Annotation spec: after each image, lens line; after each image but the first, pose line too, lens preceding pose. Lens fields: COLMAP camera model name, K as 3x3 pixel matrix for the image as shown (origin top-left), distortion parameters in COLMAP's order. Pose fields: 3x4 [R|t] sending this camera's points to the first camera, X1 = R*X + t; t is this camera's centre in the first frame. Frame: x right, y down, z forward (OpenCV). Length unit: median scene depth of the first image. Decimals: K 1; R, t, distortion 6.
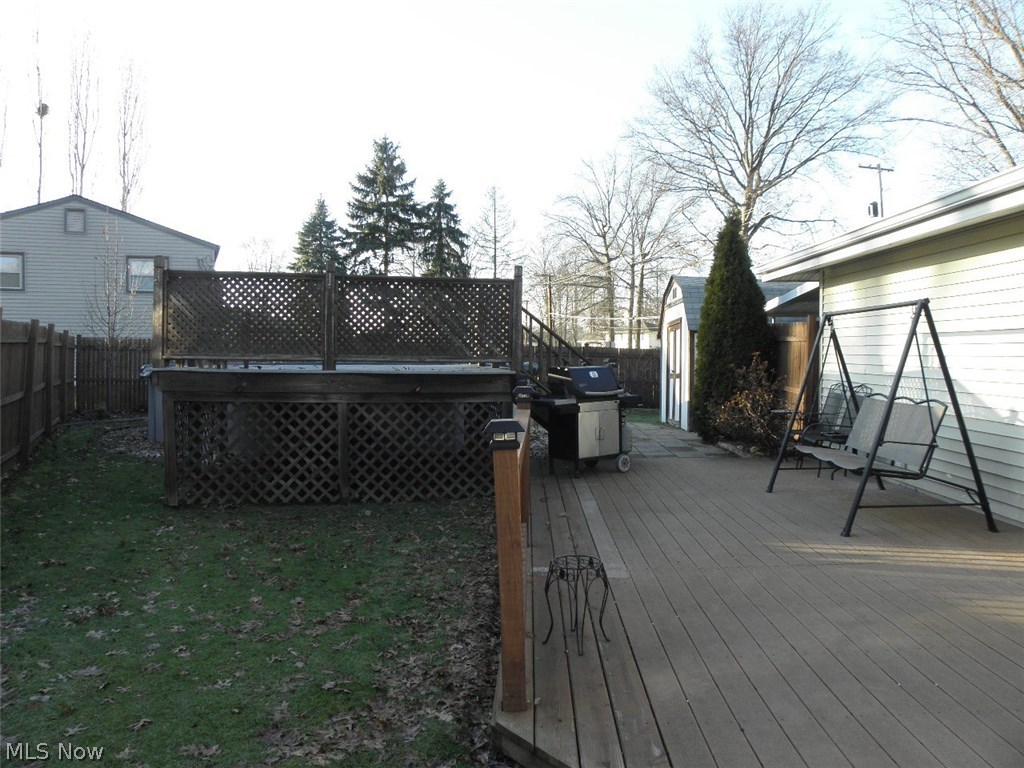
lens RADIAL K [[802.0, 0, 516.0], [0, 802.0, 382.6], [0, 0, 1]] dist [-0.145782, 0.096365]
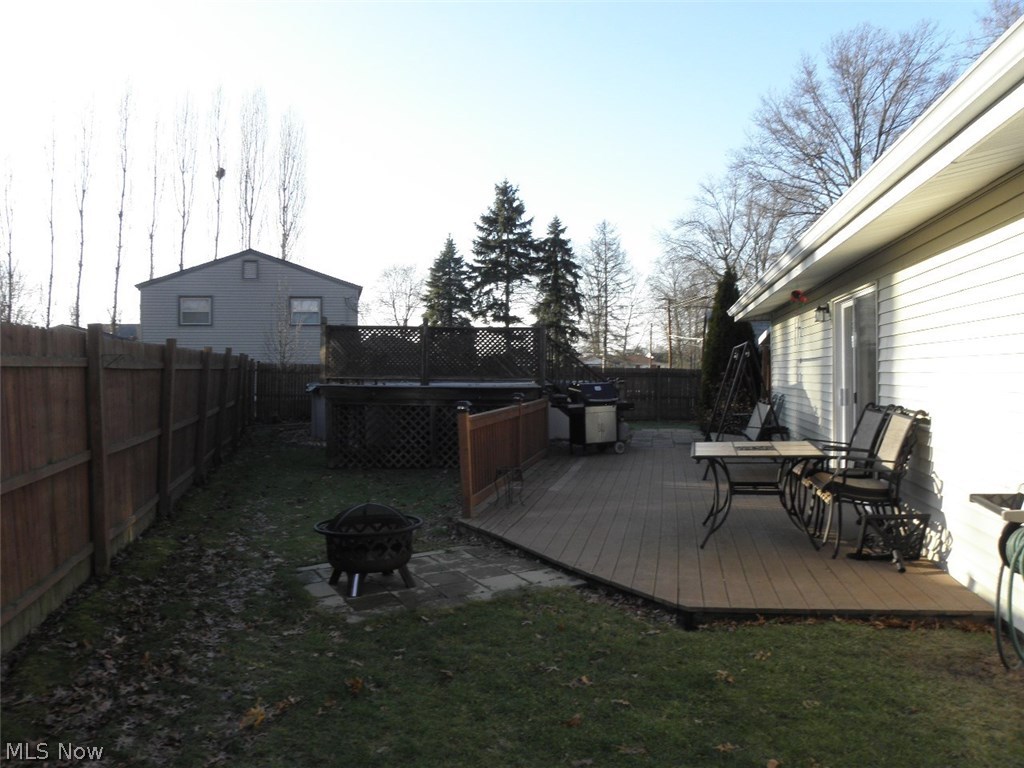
lens RADIAL K [[802.0, 0, 505.7], [0, 802.0, 379.1], [0, 0, 1]] dist [-0.145782, 0.096365]
pose [[0.983084, -0.003766, -0.183117, 0.041226], [-0.001766, 0.999547, -0.030037, 0.003667], [0.183147, 0.029852, 0.982632, -0.104698]]
